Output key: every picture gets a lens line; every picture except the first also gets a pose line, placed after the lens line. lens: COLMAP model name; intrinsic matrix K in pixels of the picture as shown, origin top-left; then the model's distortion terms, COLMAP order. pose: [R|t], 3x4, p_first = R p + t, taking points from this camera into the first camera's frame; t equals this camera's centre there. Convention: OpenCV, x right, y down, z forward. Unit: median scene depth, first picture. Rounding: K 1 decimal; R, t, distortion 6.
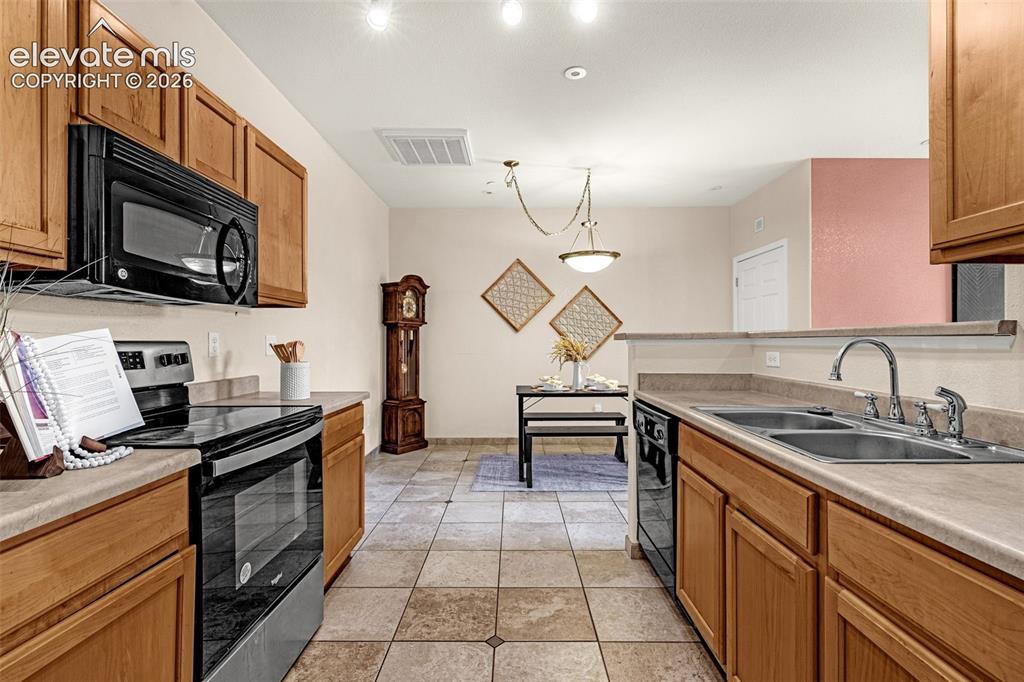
lens RADIAL K [[487.2, 0, 524.3], [0, 487.2, 338.1], [0, 0, 1]] dist [-0.001496, 0.000114]
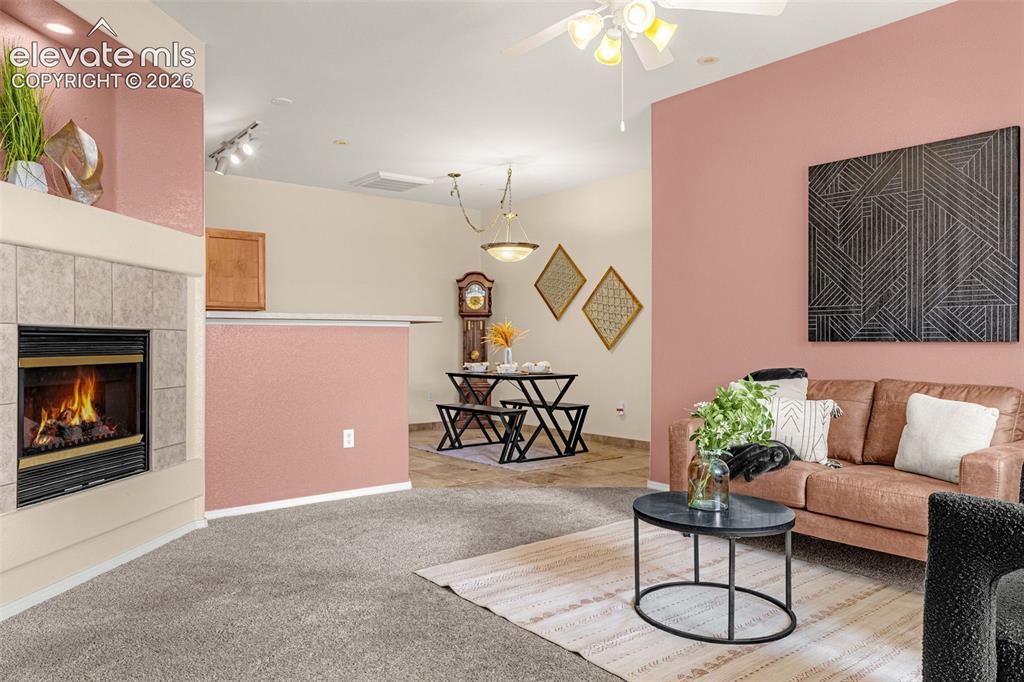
lens RADIAL K [[699.7, 0, 512.0], [0, 699.7, 341.0], [0, 0, 1]] dist [-0.001465, 0.002729]
pose [[0.617628, 0.000576, -0.786470, 2.091522], [0.007588, 0.999949, 0.006692, 0.040209], [0.786434, -0.010101, 0.617592, 0.112818]]
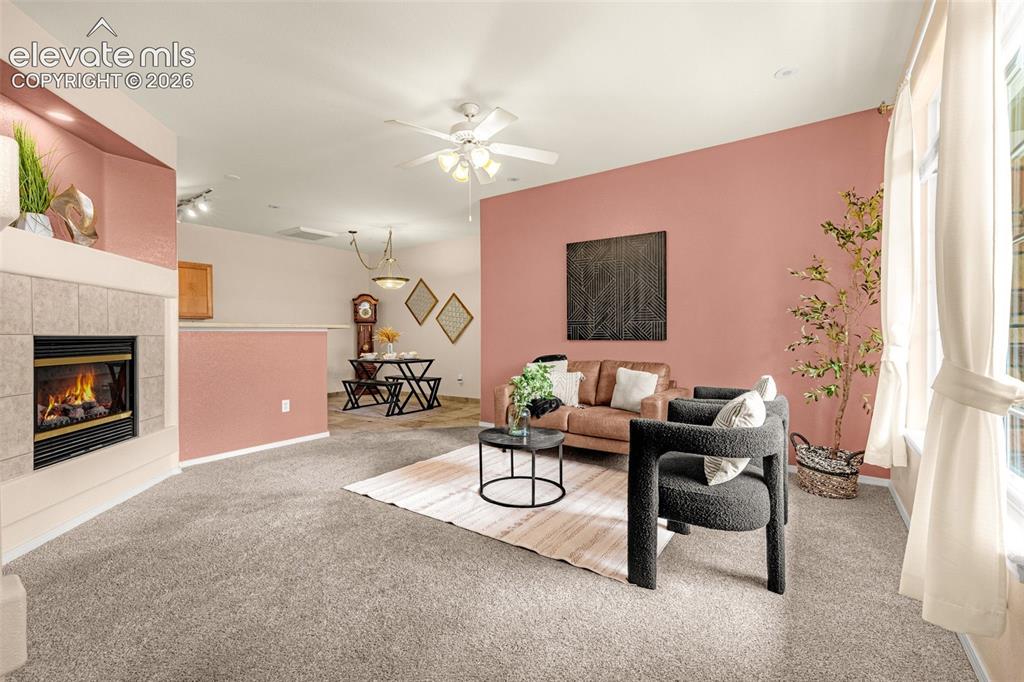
lens RADIAL K [[438.3, 0, 512.1], [0, 438.3, 336.6], [0, 0, 1]] dist [-0.000622, -0.000055]
pose [[0.816507, -0.001770, -0.577333, 2.115955], [0.010743, 0.999869, 0.012129, 0.021017], [0.577236, -0.016106, 0.816418, 0.020092]]
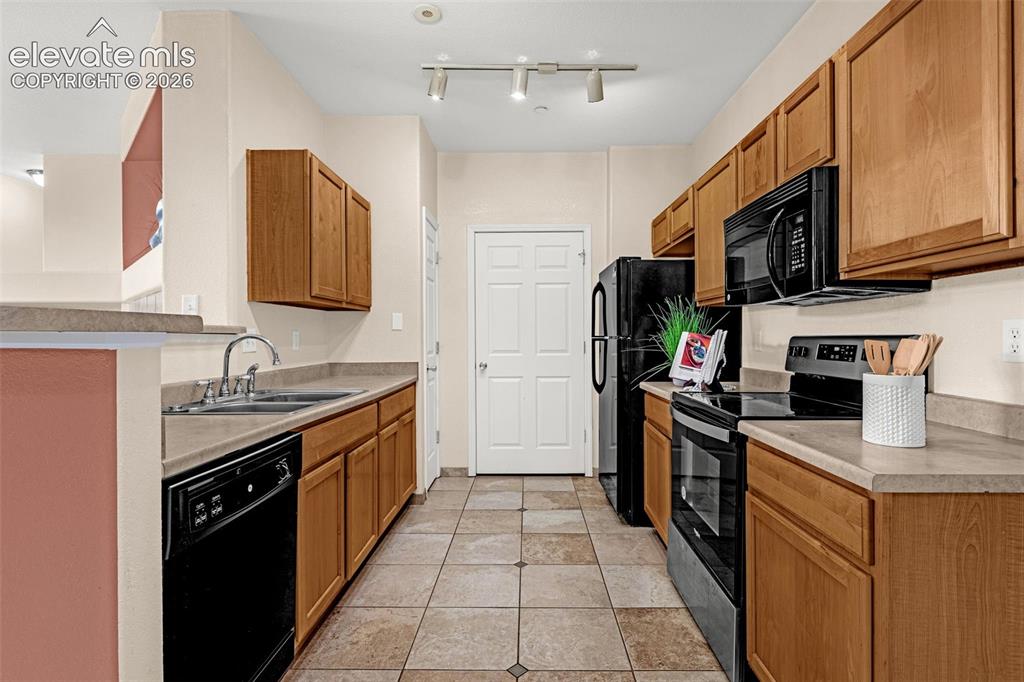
lens RADIAL K [[487.2, 0, 524.3], [0, 487.2, 338.1], [0, 0, 1]] dist [-0.001496, 0.000114]
pose [[-0.999801, 0.002624, 0.019767, -0.064157], [0.002497, 0.999976, -0.006426, 0.010865], [-0.019783, -0.006375, -0.999784, 1.327337]]
